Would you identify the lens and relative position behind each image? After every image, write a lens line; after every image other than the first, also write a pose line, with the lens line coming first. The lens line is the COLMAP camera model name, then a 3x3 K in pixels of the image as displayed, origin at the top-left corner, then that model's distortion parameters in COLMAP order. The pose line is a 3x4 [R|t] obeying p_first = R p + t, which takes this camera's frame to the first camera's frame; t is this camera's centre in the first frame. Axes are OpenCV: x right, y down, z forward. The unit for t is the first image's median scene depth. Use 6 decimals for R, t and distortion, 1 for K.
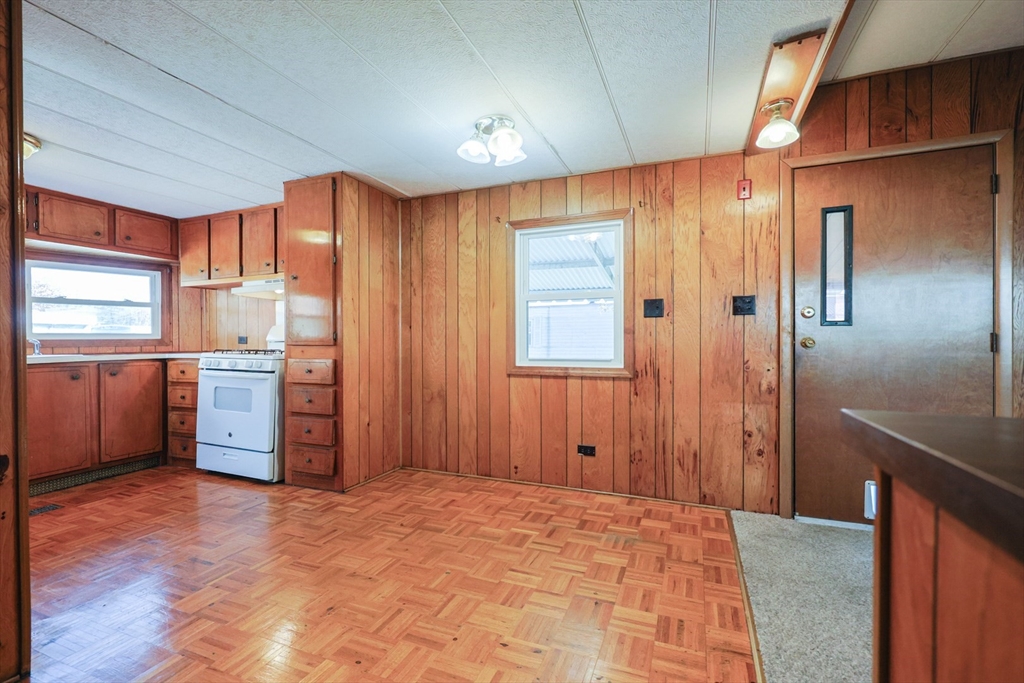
lens RADIAL K [[443.9, 0, 510.2], [0, 443.9, 344.7], [0, 0, 1]] dist [0.000600, 0.000222]
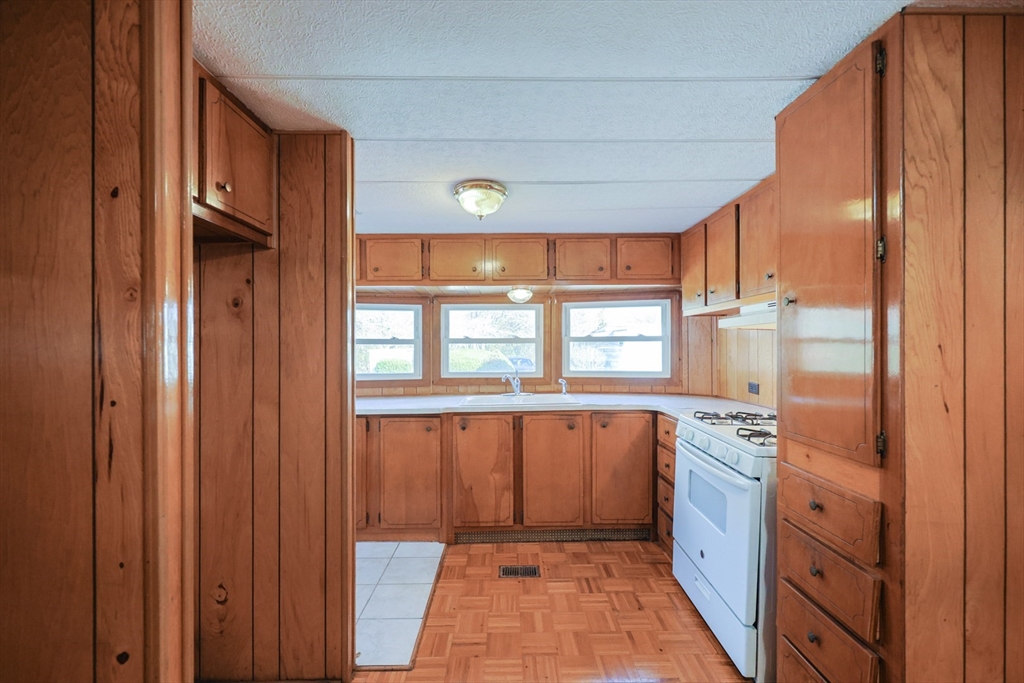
lens RADIAL K [[451.3, 0, 520.1], [0, 451.3, 344.2], [0, 0, 1]] dist [-0.001115, -0.000002]
pose [[0.409980, -0.002129, -0.912092, -0.149106], [-0.006343, 0.999966, -0.005185, -0.094304], [0.912073, 0.007911, 0.409953, 0.500891]]
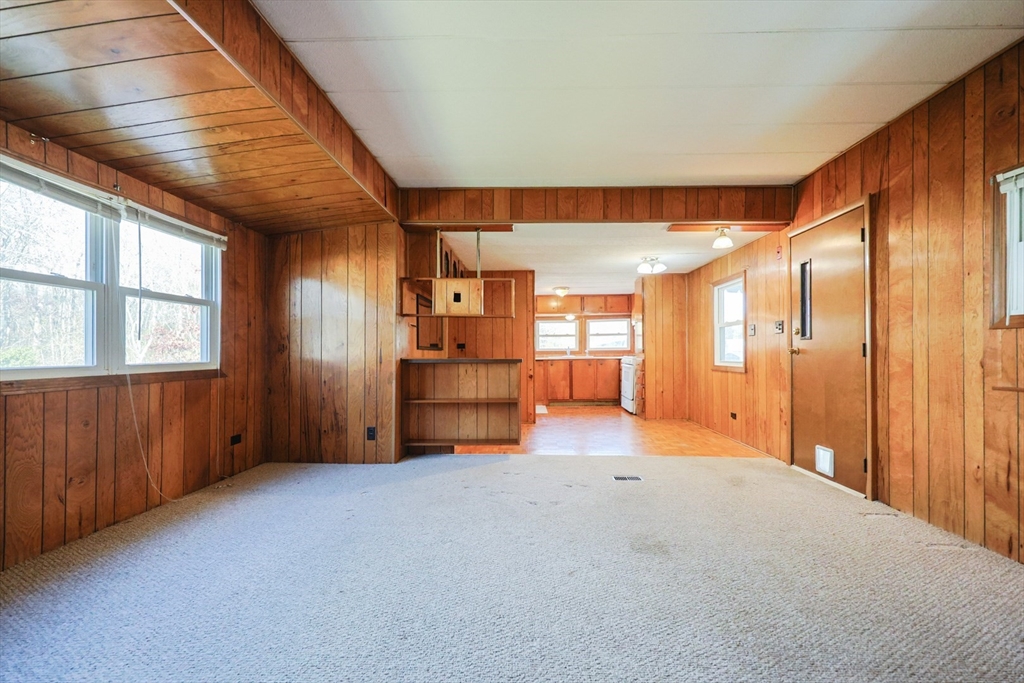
lens RADIAL K [[430.0, 0, 512.6], [0, 430.0, 350.3], [0, 0, 1]] dist [0.001339, 0.000418]
pose [[0.335917, -0.003030, -0.941887, 1.284398], [-0.007582, 0.999954, -0.005921, 0.006741], [0.941861, 0.009130, 0.335878, -0.301011]]
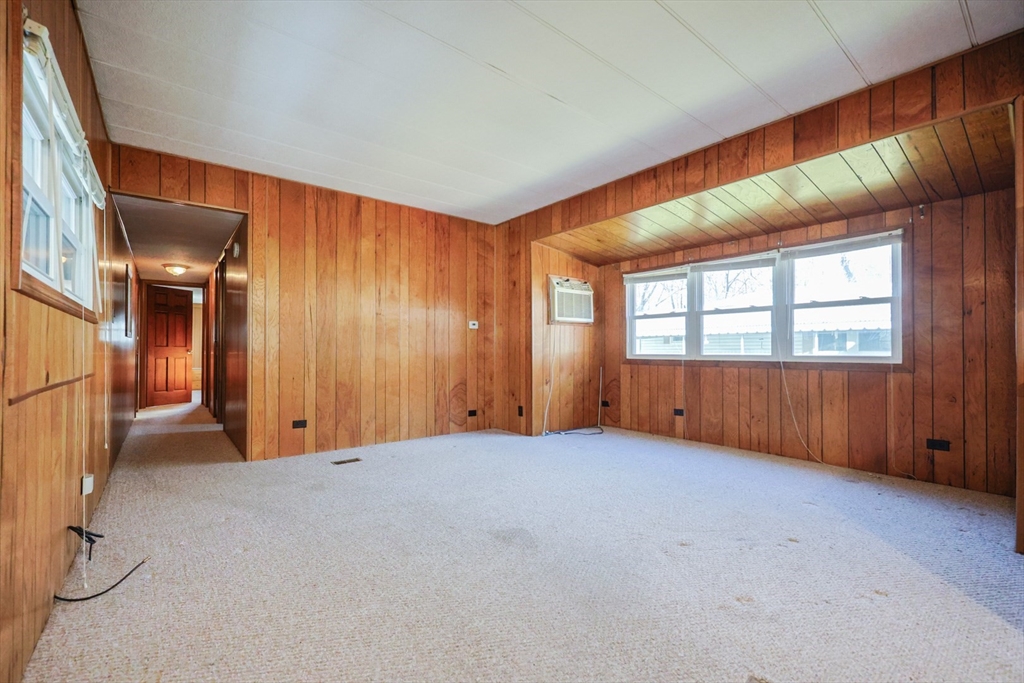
lens RADIAL K [[441.4, 0, 517.9], [0, 441.4, 347.0], [0, 0, 1]] dist [-0.002551, -0.000138]
pose [[-0.879432, 0.001632, 0.476022, 0.431002], [0.001383, 0.999999, -0.000873, 0.010280], [-0.476022, -0.000110, -0.879433, 0.682405]]
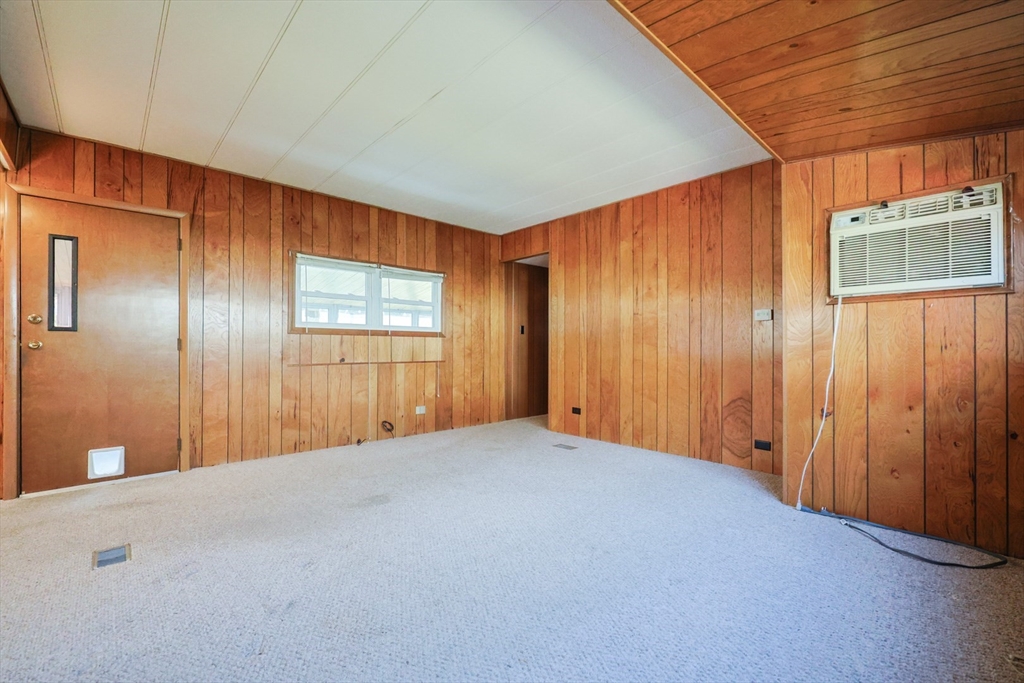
lens RADIAL K [[443.9, 0, 510.2], [0, 443.9, 344.7], [0, 0, 1]] dist [0.000600, 0.000222]
pose [[0.428916, 0.002918, 0.903340, 0.106883], [0.003689, 0.999981, -0.004981, 0.004894], [-0.903337, 0.005469, 0.428897, -0.482202]]
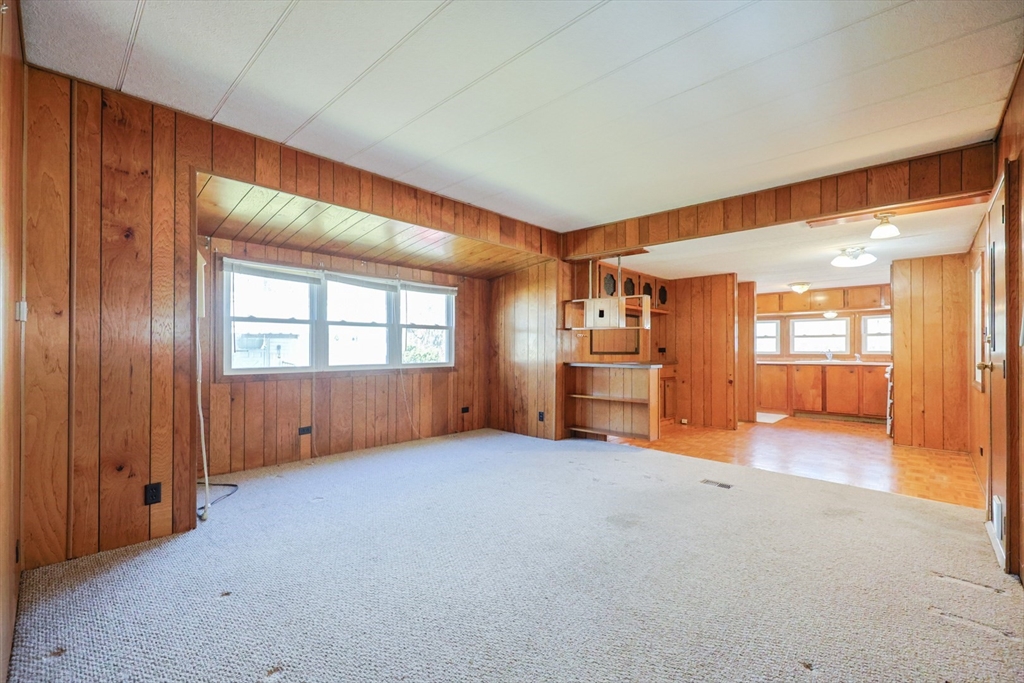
lens RADIAL K [[422.7, 0, 513.6], [0, 422.7, 347.9], [0, 0, 1]] dist [-0.002006, 0.000607]
pose [[-0.365270, -0.001615, -0.930900, 1.559069], [-0.011529, 0.999930, 0.002789, -0.029810], [0.930830, 0.011751, -0.365263, 0.200998]]
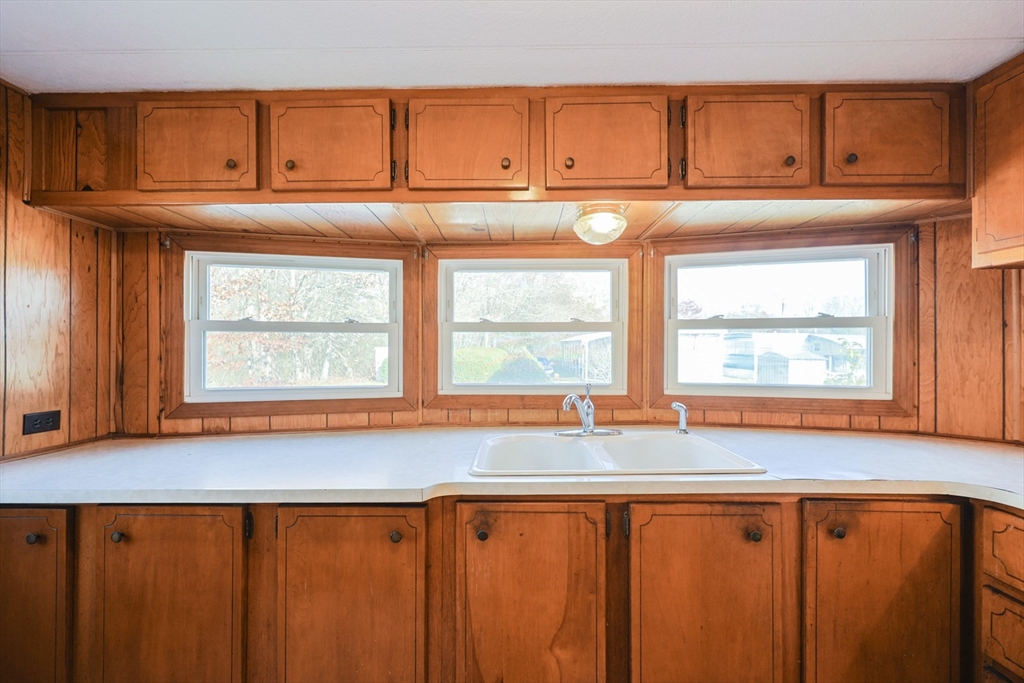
lens RADIAL K [[456.9, 0, 527.5], [0, 456.9, 344.0], [0, 0, 1]] dist [-0.001404, -0.000096]
pose [[0.402035, 0.003955, -0.915616, -0.692929], [-0.009853, 0.999951, -0.000007, -0.084109], [0.915571, 0.009025, 0.402054, 0.660043]]
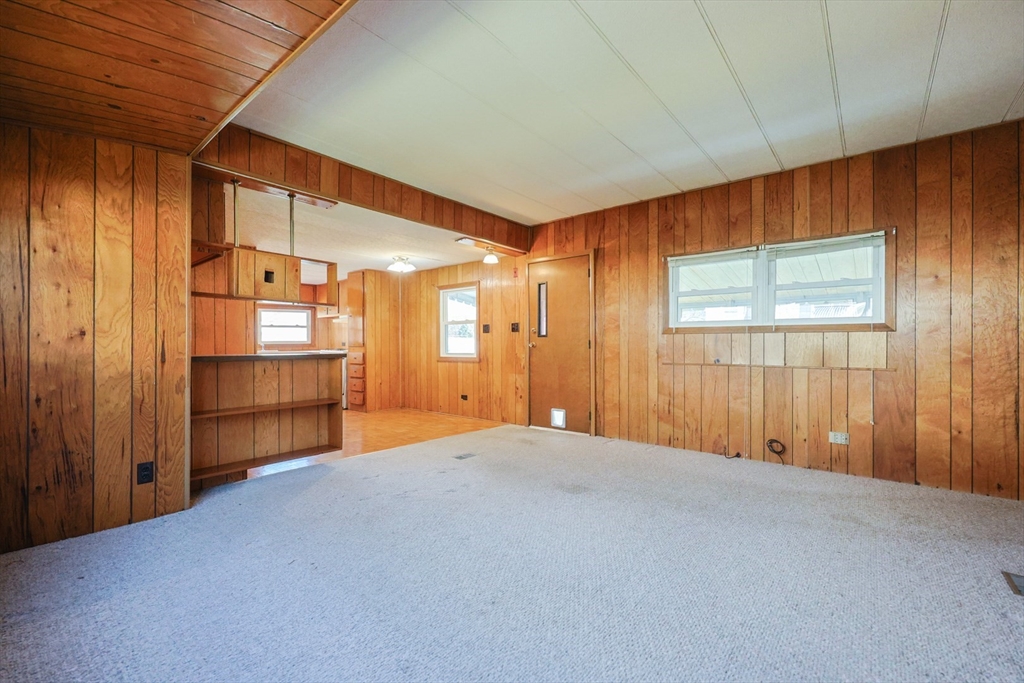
lens RADIAL K [[434.7, 0, 498.9], [0, 434.7, 345.8], [0, 0, 1]] dist [-0.000508, 0.000144]
pose [[0.943410, -0.000088, -0.331628, 0.898233], [-0.002026, 0.999980, -0.006028, 0.009538], [0.331621, 0.006358, 0.943391, -0.773171]]
